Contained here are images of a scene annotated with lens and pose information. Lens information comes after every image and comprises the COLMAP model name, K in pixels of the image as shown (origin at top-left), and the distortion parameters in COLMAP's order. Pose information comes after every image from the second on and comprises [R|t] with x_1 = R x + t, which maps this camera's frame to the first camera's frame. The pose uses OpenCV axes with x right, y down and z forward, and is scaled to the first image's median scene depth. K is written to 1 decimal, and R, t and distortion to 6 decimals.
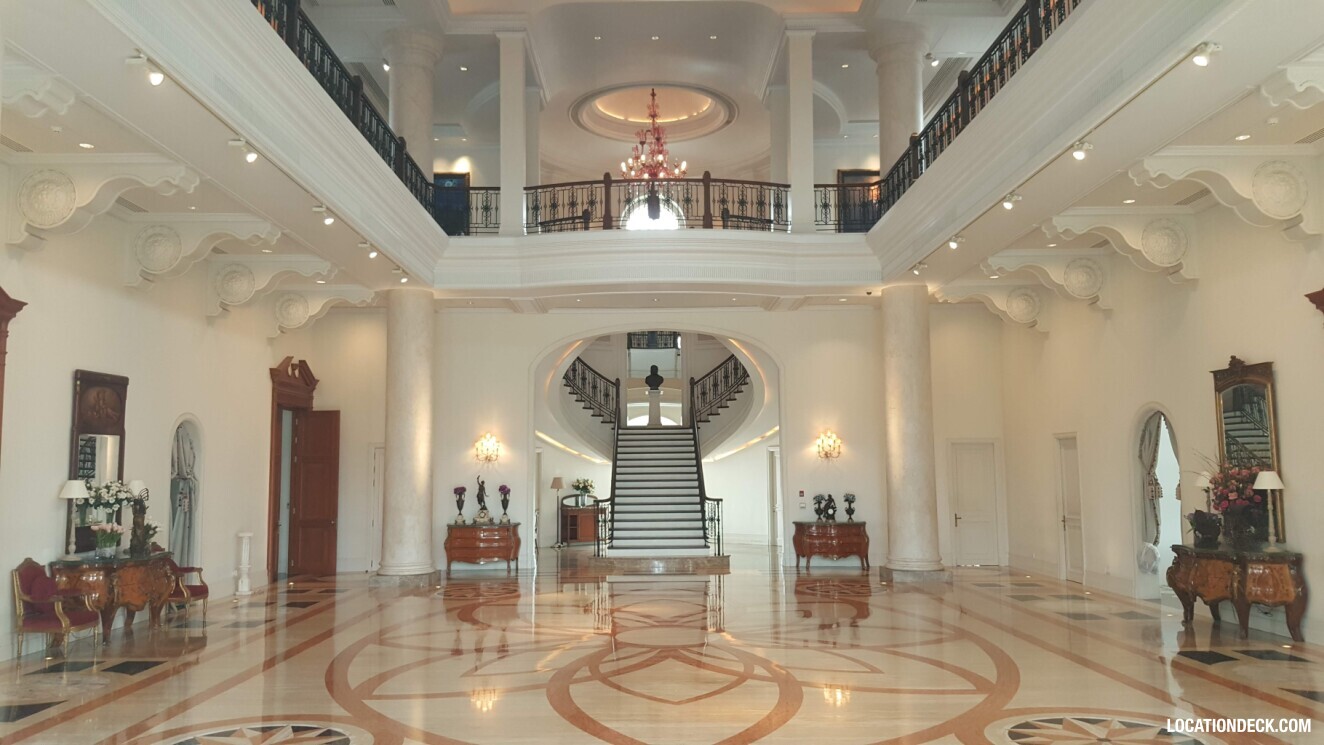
lens RADIAL K [[977.4, 0, 660.0], [0, 977.4, 369.6], [0, 0, 1]] dist [0.096521, -0.108032]
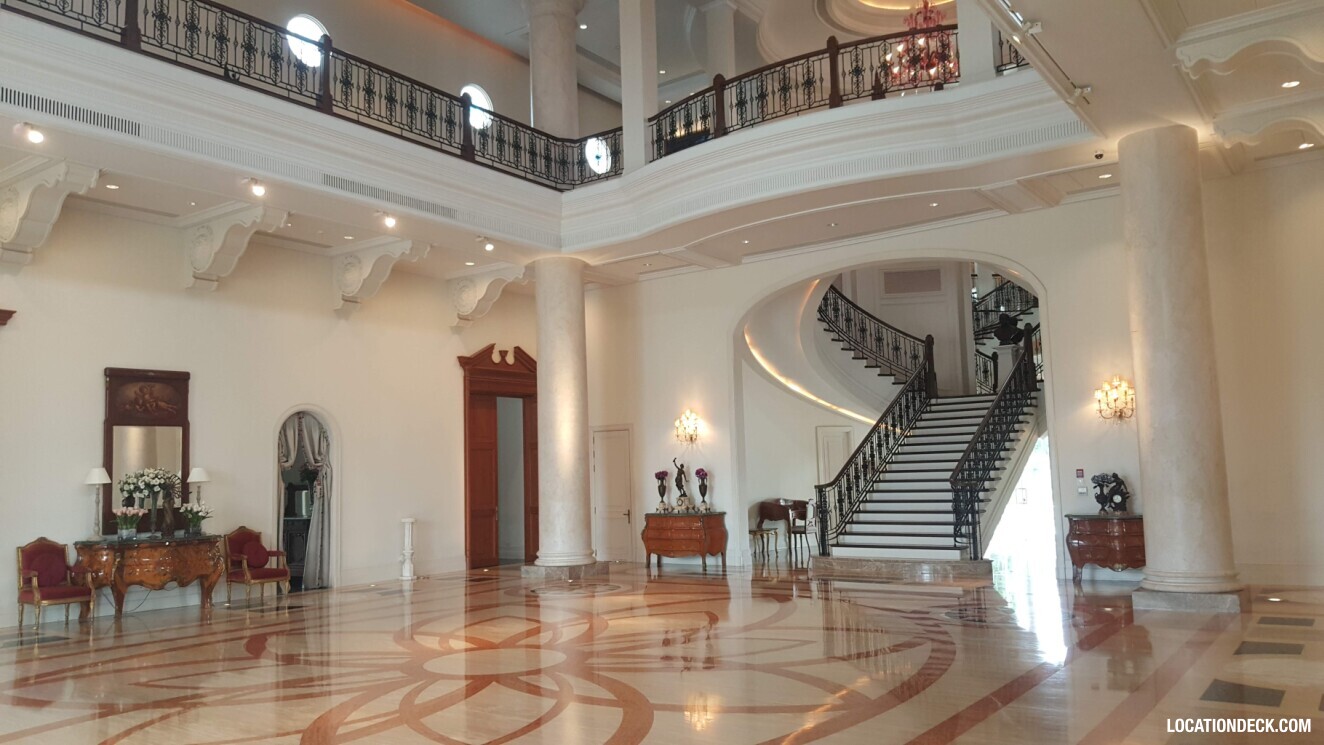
lens RADIAL K [[982.8, 0, 660.6], [0, 982.8, 379.7], [0, 0, 1]] dist [0.110007, -0.123128]
pose [[0.799223, -0.074918, -0.596347, 0.336827], [0.085230, 0.996301, -0.010939, 0.046344], [0.594961, -0.042084, 0.802652, 0.285365]]
